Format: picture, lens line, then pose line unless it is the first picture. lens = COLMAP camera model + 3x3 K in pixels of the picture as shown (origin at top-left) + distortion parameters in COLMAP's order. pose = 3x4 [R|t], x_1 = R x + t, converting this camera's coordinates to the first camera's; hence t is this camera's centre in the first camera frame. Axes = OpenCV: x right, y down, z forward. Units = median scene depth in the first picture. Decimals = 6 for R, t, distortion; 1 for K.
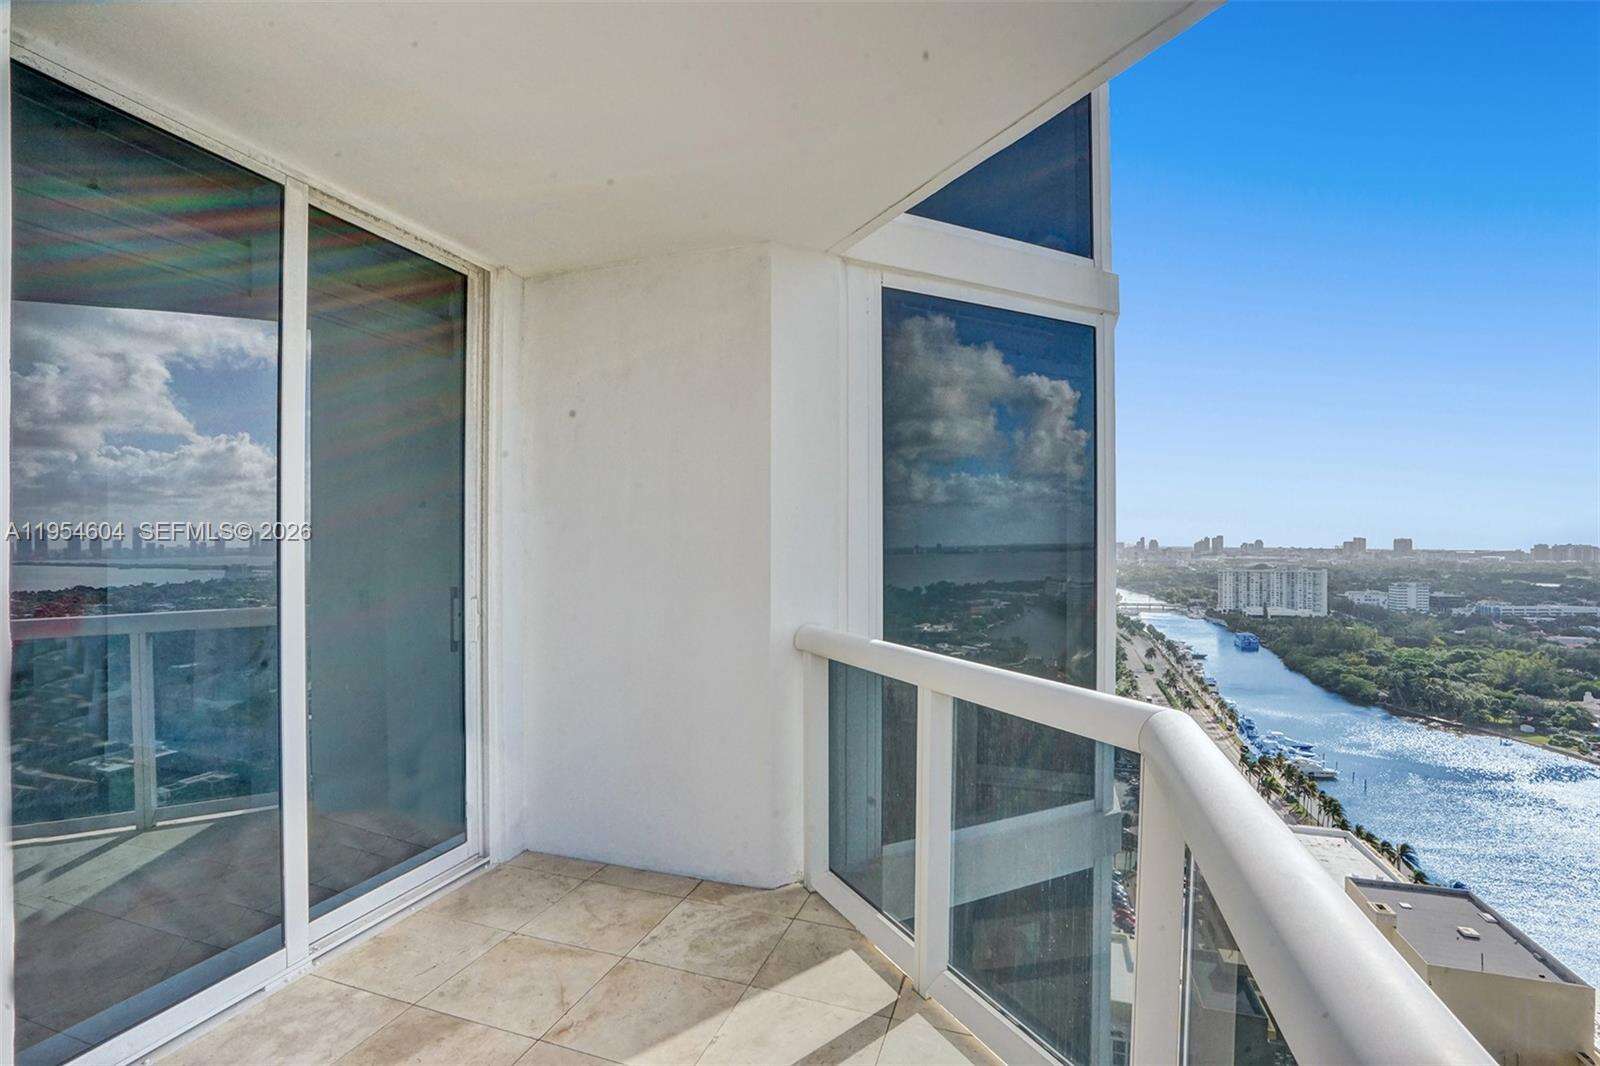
lens RADIAL K [[751.9, 0, 800.0], [0, 751.9, 533.0], [0, 0, 1]] dist [-0.028681, 0.000142]
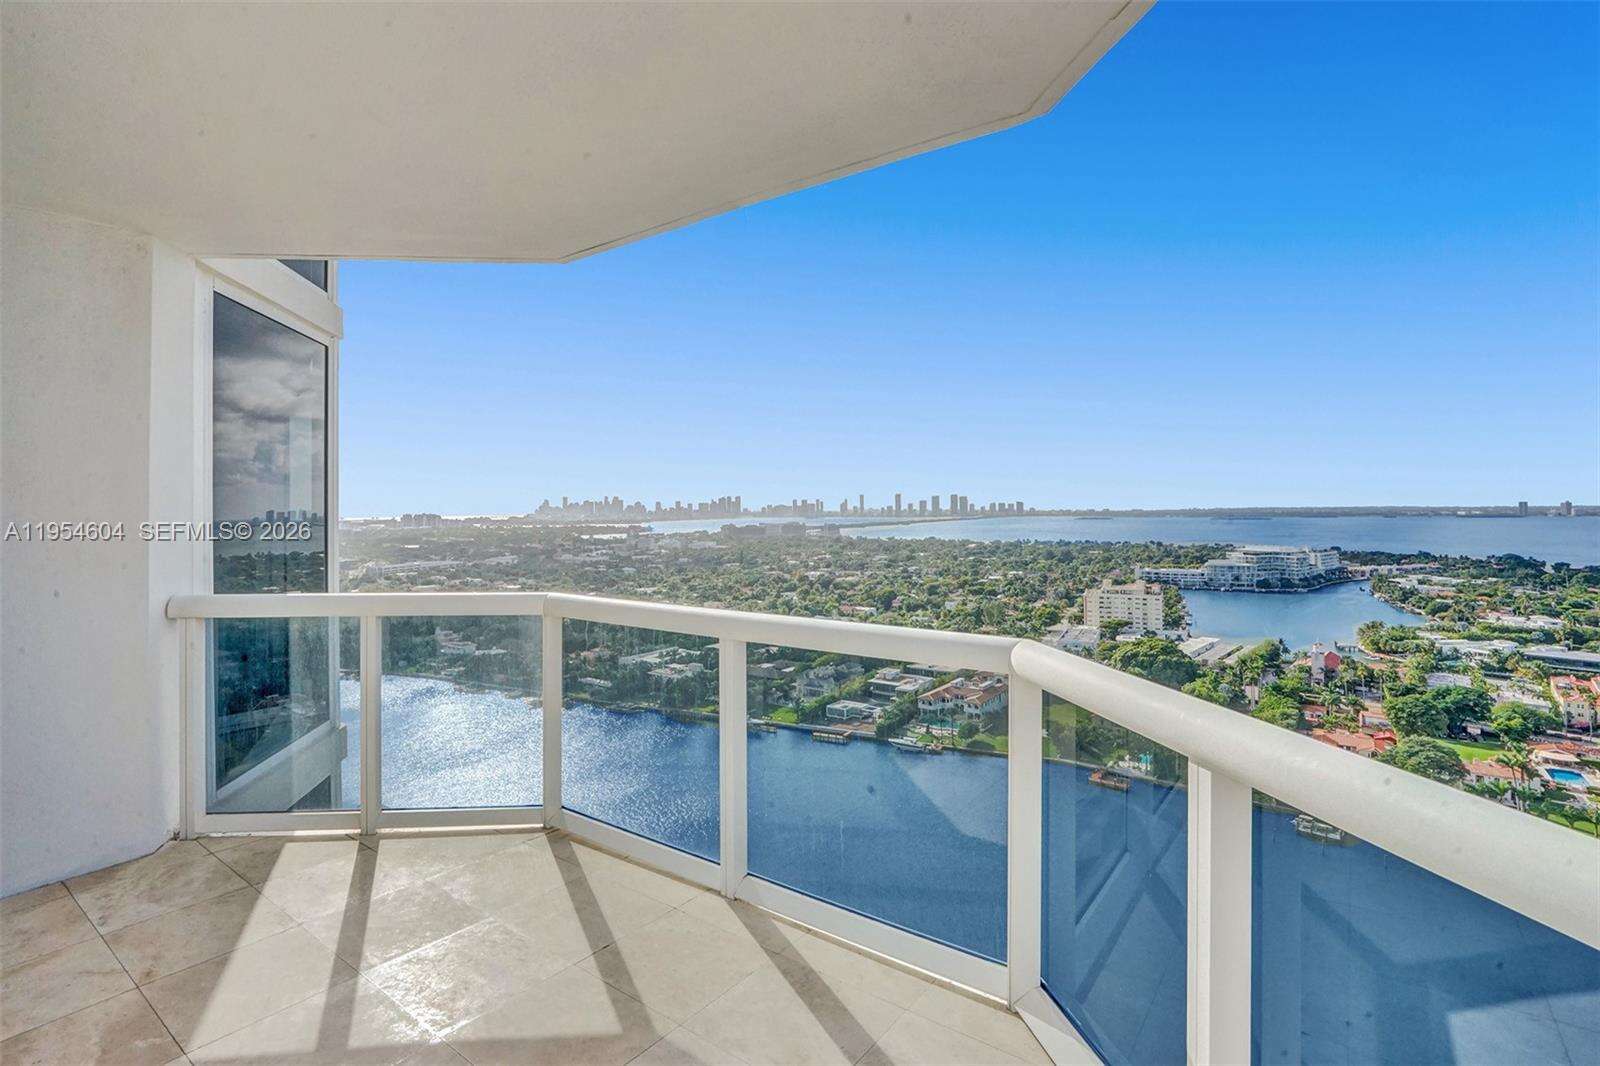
lens RADIAL K [[772.5, 0, 754.3], [0, 772.5, 499.2], [0, 0, 1]] dist [-0.030254, 0.010644]
pose [[0.340150, 0.002257, 0.940368, -0.748292], [0.005785, 0.999973, -0.004493, -0.008244], [-0.940353, 0.006969, 0.340128, -0.153460]]
